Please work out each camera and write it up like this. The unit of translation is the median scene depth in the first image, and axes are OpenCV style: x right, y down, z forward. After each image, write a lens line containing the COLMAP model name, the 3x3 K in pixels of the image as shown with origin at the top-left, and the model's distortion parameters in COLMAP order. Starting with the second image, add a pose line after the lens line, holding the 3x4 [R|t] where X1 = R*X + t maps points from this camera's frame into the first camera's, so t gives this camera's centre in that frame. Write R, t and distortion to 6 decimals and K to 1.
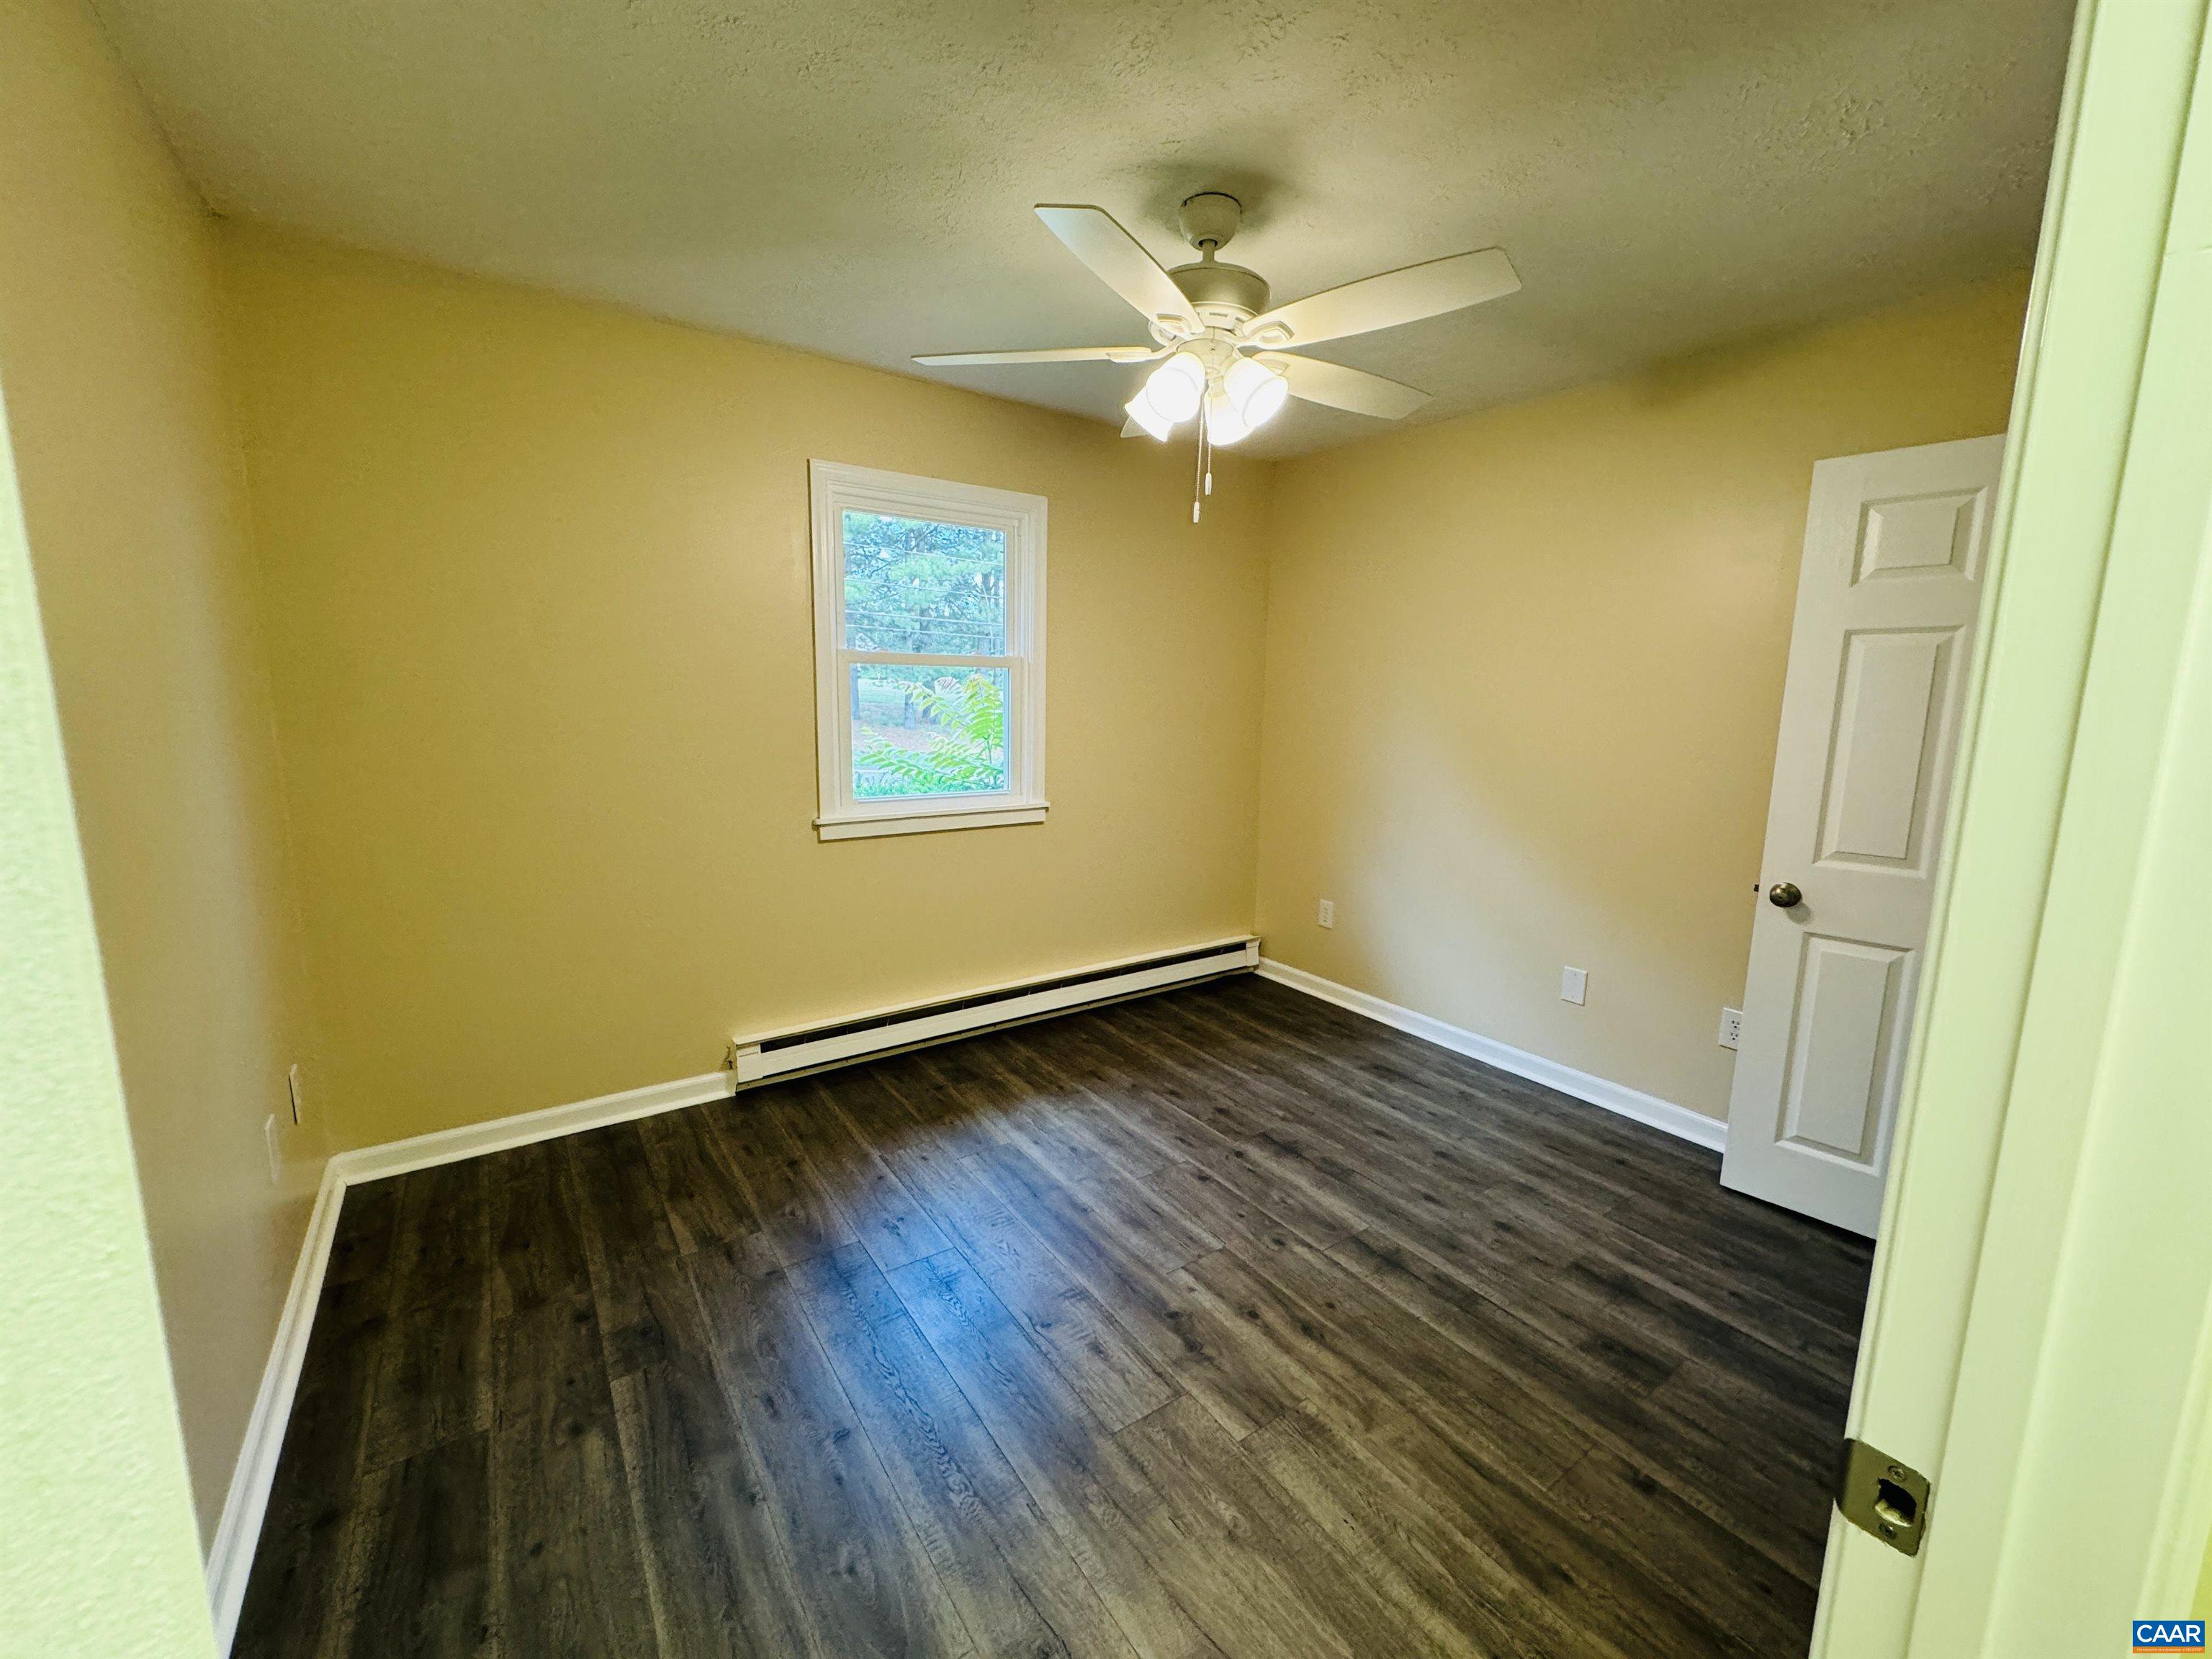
lens RADIAL K [[879.5, 0, 1090.3], [0, 879.5, 832.8], [0, 0, 1]] dist [0.010798, 0.000075]
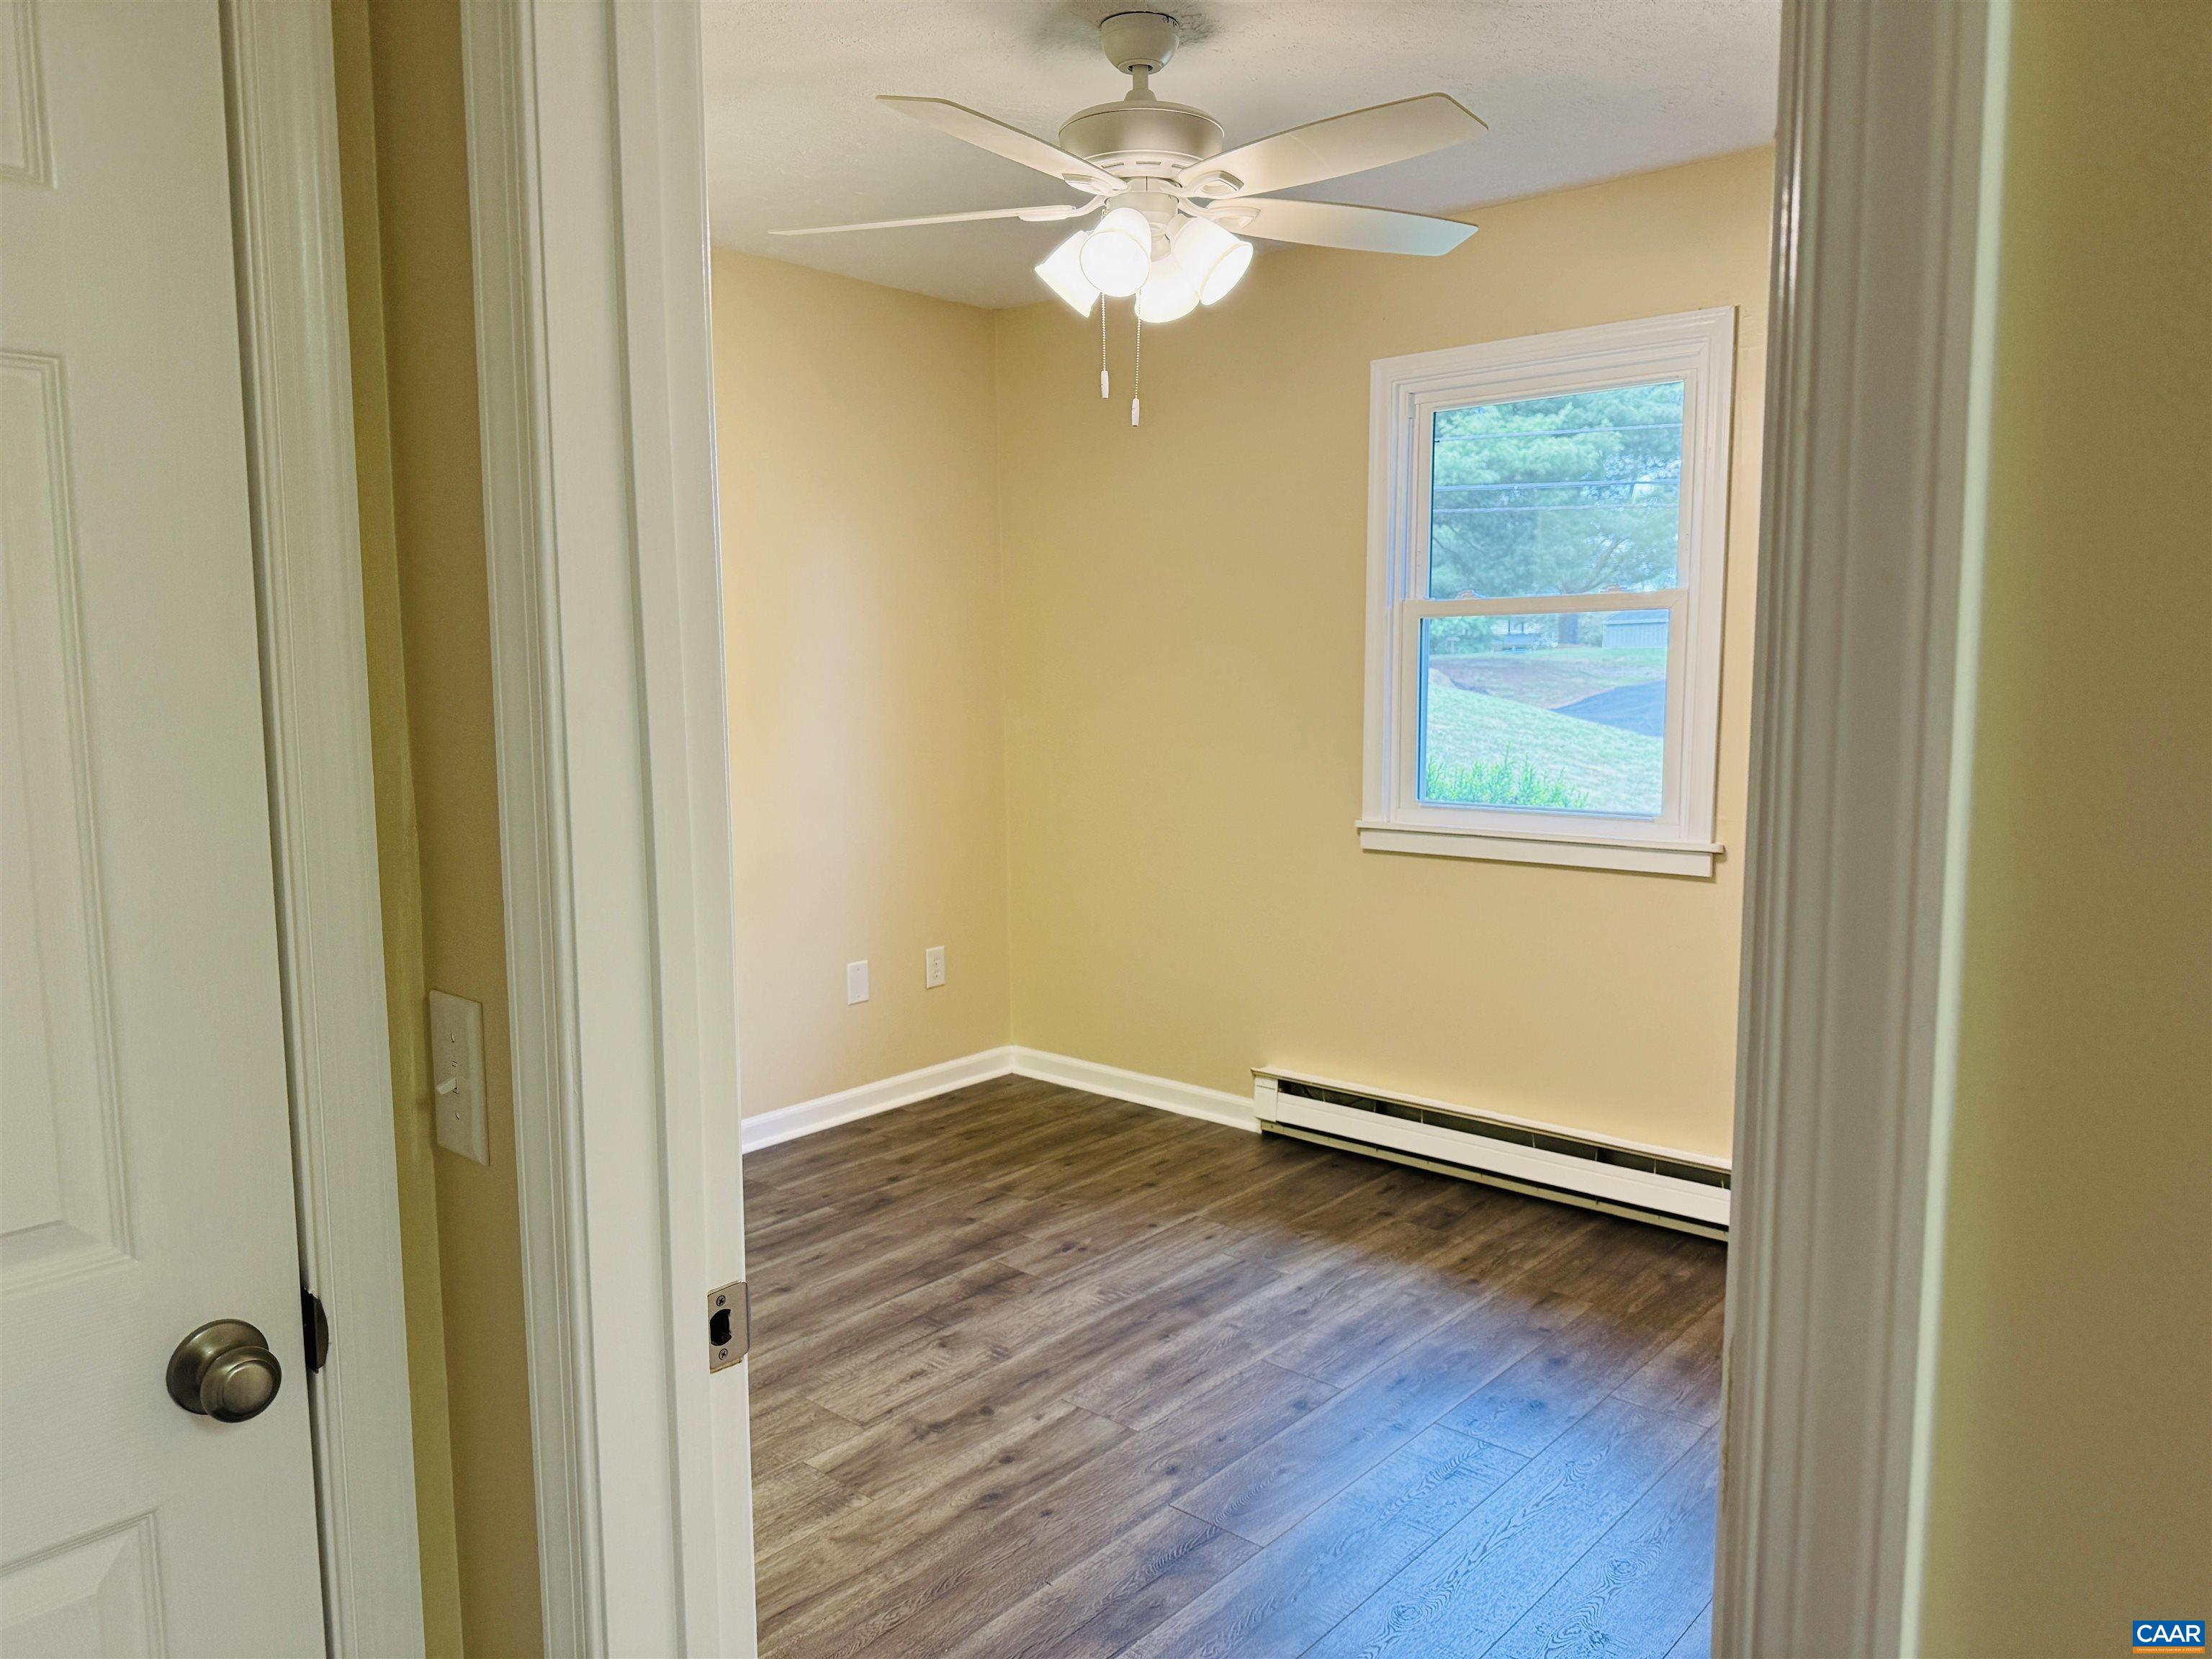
lens RADIAL K [[1534.1, 0, 1115.9], [0, 1534.1, 835.4], [0, 0, 1]] dist [0.085465, -0.136507]
pose [[0.247586, 0.093617, -0.964332, 1.328304], [-0.142937, 0.987959, 0.059213, -0.072123], [0.958264, 0.123179, 0.257986, 0.623019]]
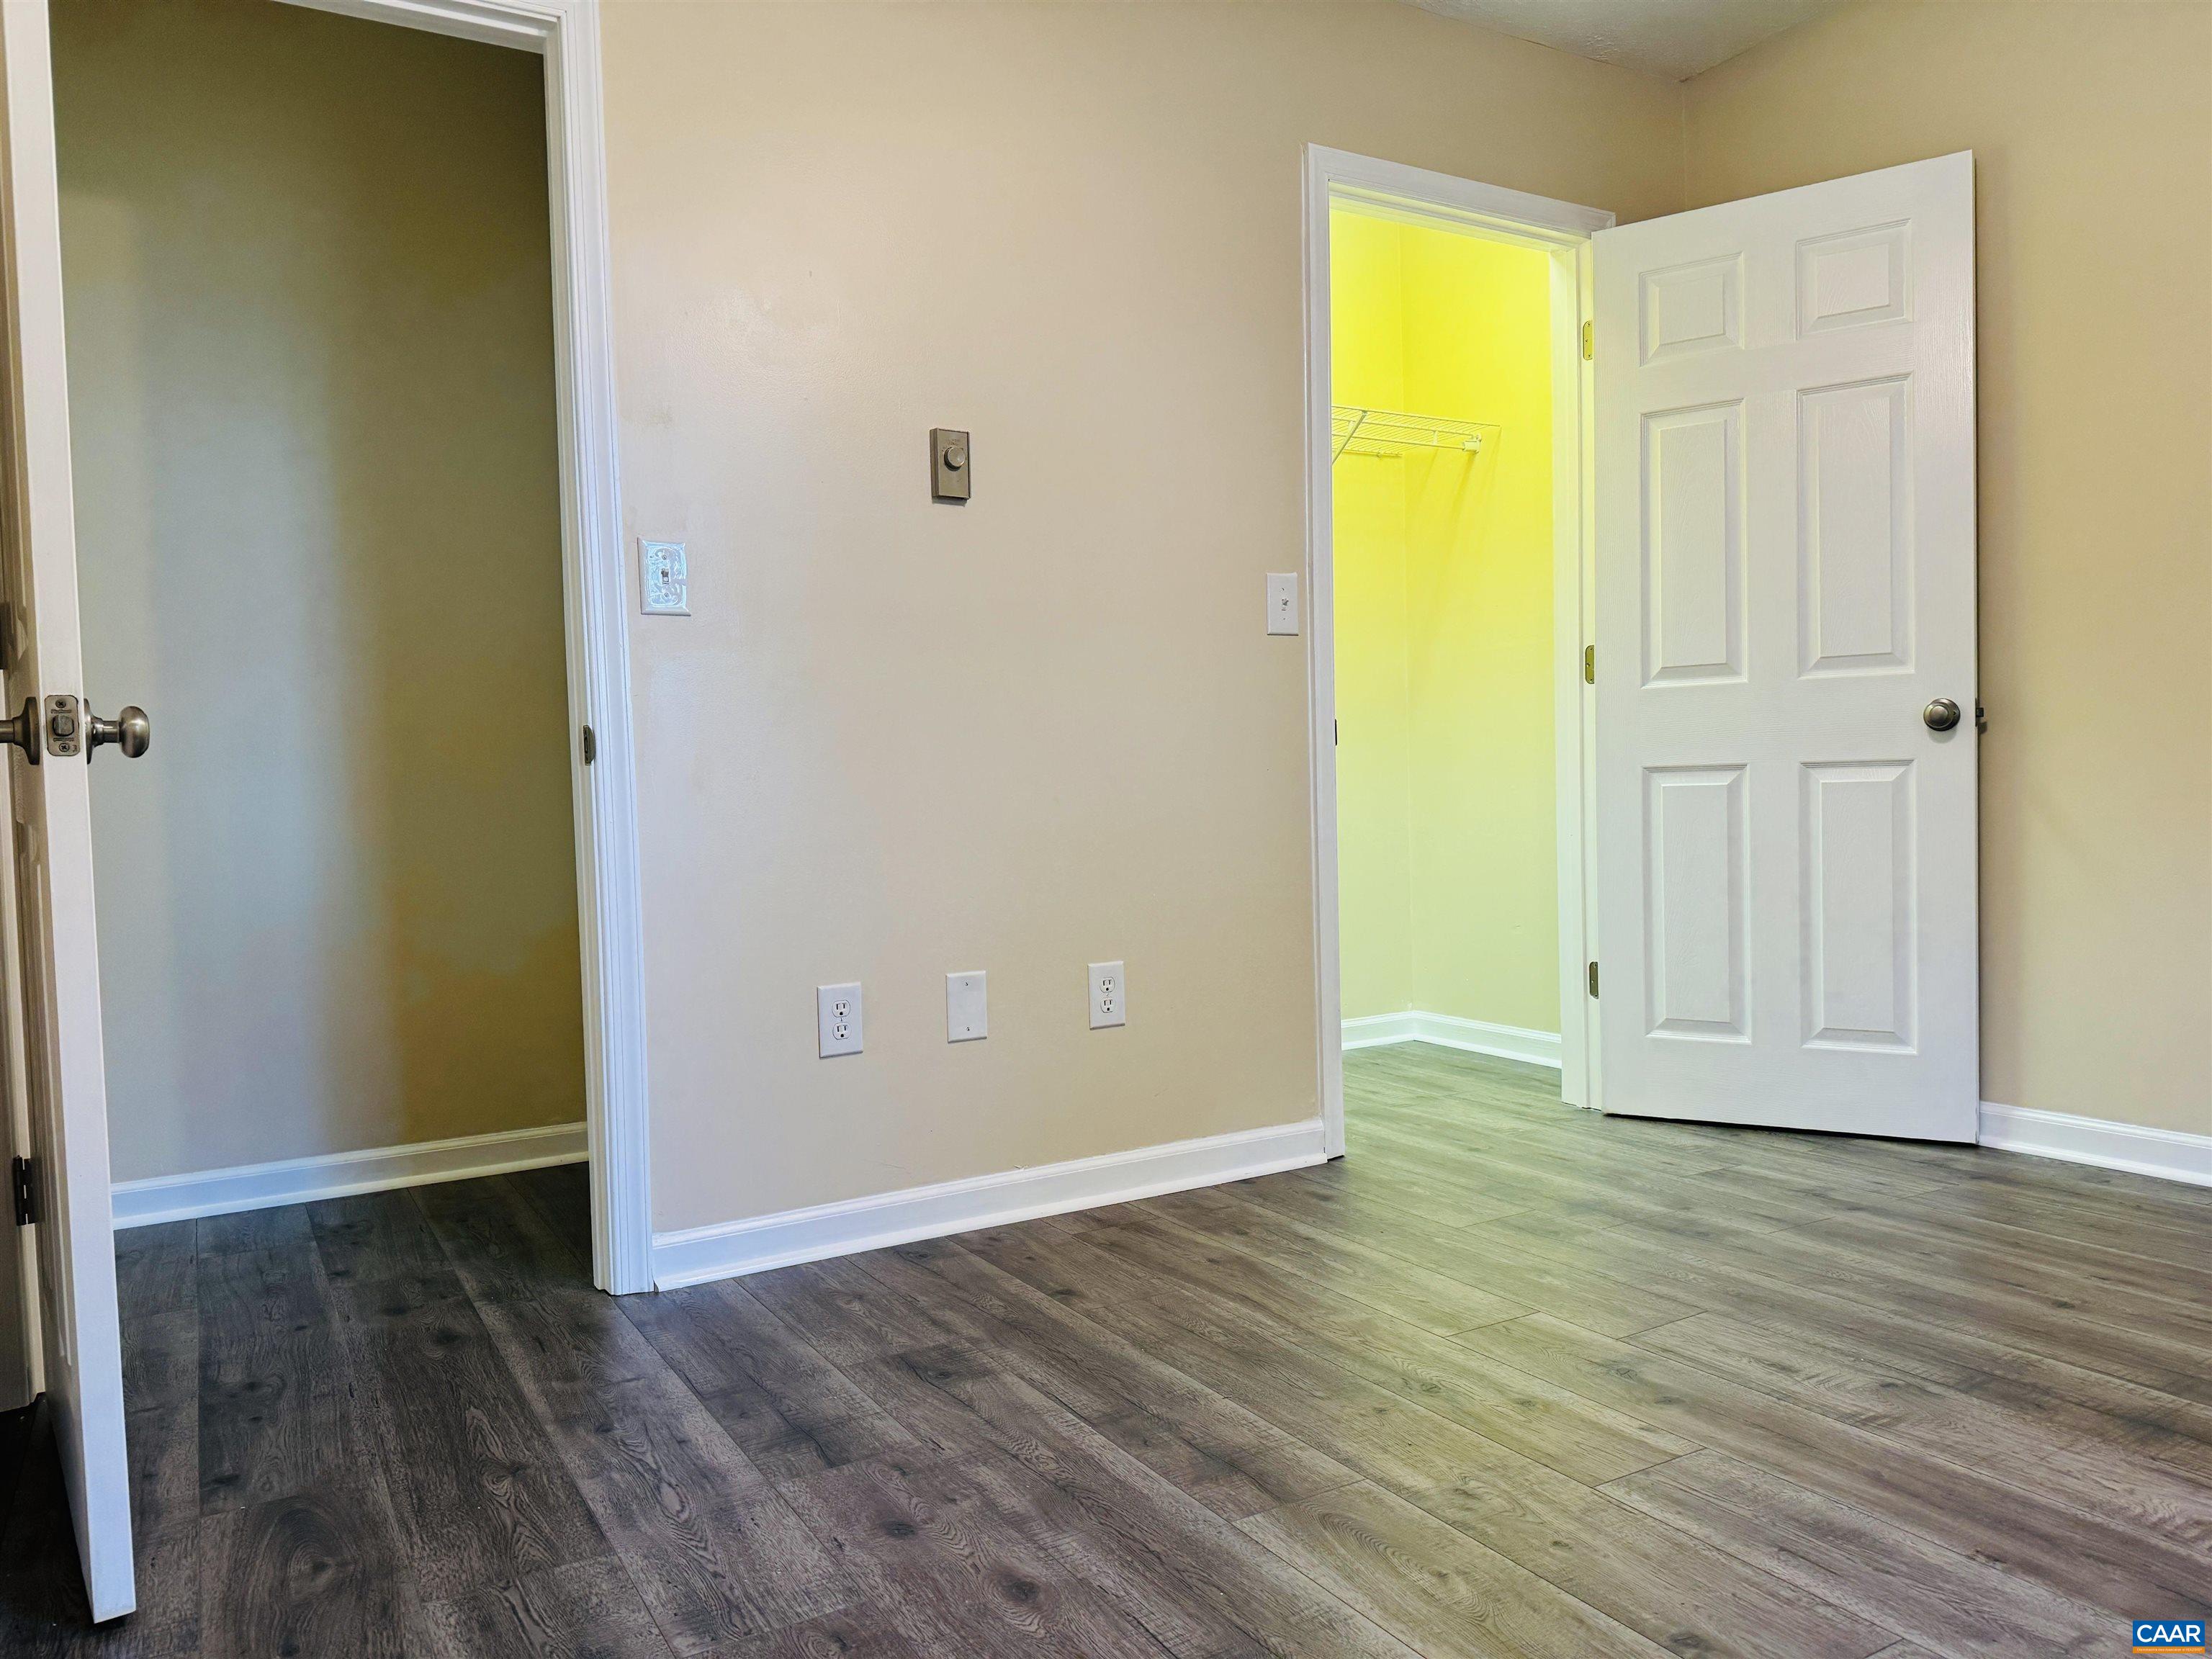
lens RADIAL K [[1567.1, 0, 1110.0], [0, 1567.1, 826.1], [0, 0, 1]] dist [0.058741, -0.078208]
pose [[-0.997752, 0.010800, 0.066135, 0.344202], [0.023258, 0.981388, 0.190620, -0.006333], [-0.062846, 0.191729, -0.979434, 1.766097]]
